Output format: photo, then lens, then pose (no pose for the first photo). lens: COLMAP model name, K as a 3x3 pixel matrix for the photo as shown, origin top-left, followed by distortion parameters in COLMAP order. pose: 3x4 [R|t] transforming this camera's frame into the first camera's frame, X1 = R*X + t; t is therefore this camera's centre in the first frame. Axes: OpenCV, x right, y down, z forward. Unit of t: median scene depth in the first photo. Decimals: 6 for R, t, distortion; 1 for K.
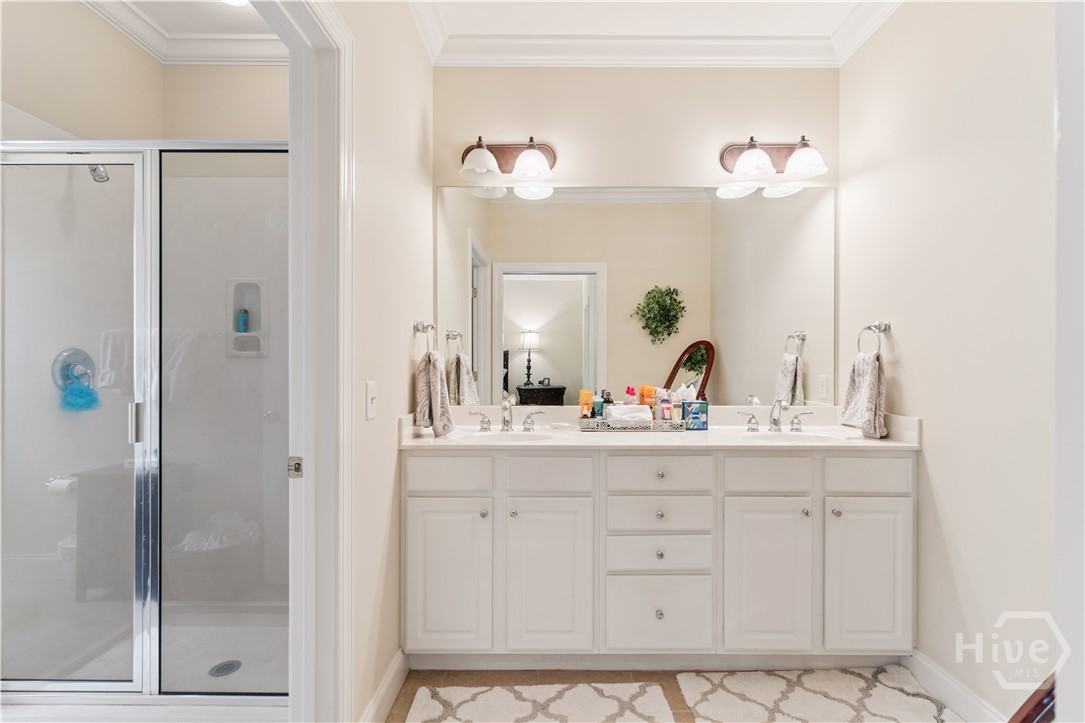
lens RADIAL K [[524.5, 0, 557.1], [0, 524.5, 365.1], [0, 0, 1]] dist [0.002122, 0.000774]
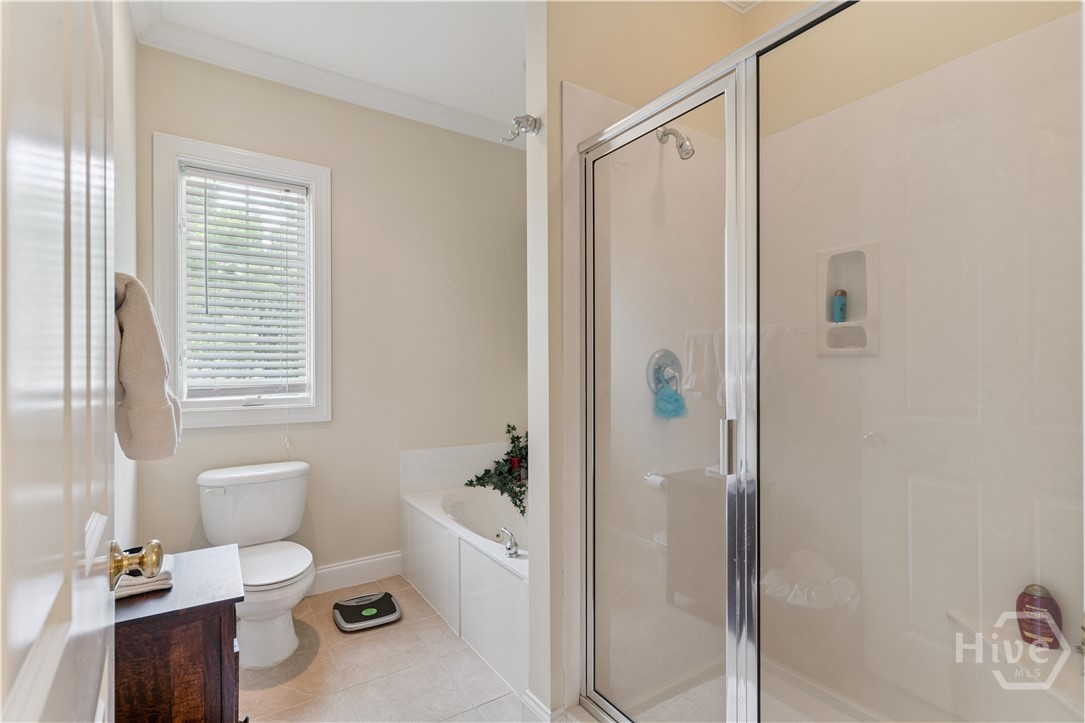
lens RADIAL K [[516.9, 0, 542.3], [0, 516.9, 366.5], [0, 0, 1]] dist [-0.003174, -0.000435]
pose [[0.559696, -0.003136, -0.828692, -0.238245], [0.001781, 0.999995, -0.002582, 0.000278], [0.828696, -0.000031, 0.559699, 0.261516]]
